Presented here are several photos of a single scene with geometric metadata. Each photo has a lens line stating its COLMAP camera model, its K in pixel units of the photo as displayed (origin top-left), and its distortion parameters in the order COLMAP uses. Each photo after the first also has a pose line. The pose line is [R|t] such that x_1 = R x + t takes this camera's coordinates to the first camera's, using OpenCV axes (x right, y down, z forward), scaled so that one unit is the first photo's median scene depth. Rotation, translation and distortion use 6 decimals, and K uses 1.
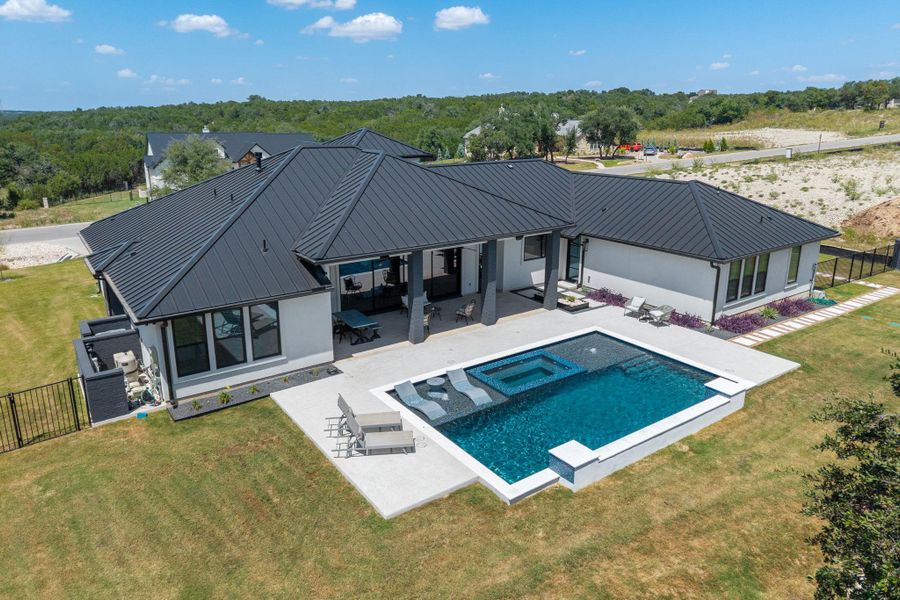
lens RADIAL K [[612.5, 0, 448.2], [0, 612.5, 300.4], [0, 0, 1]] dist [0.001296, 0.000490]
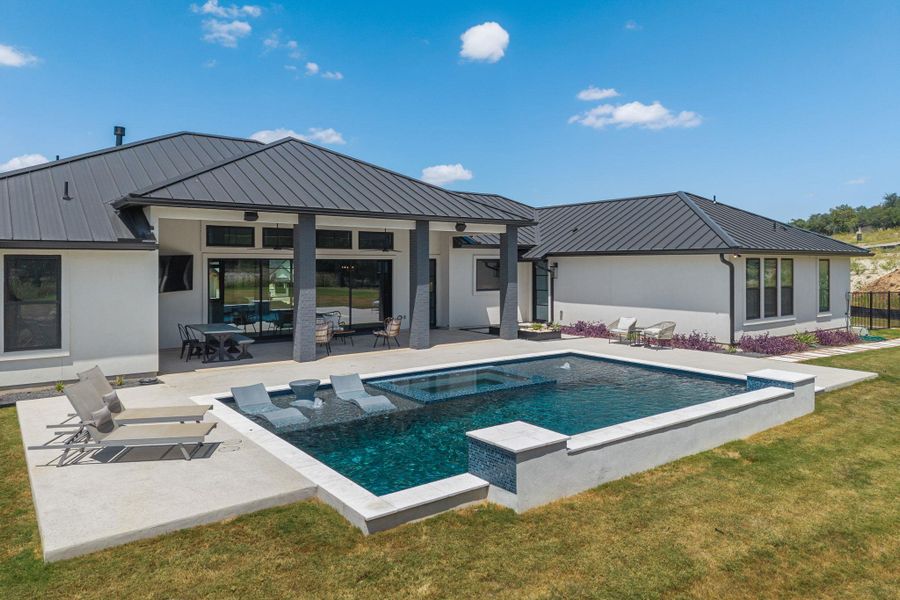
lens RADIAL K [[612.5, 0, 455.0], [0, 612.5, 289.8], [0, 0, 1]] dist [0.001296, 0.000490]
pose [[0.999479, -0.001318, 0.032263, 0.083151], [0.009835, 0.964119, -0.265287, 0.157255], [-0.030756, 0.265466, 0.963630, 0.296788]]
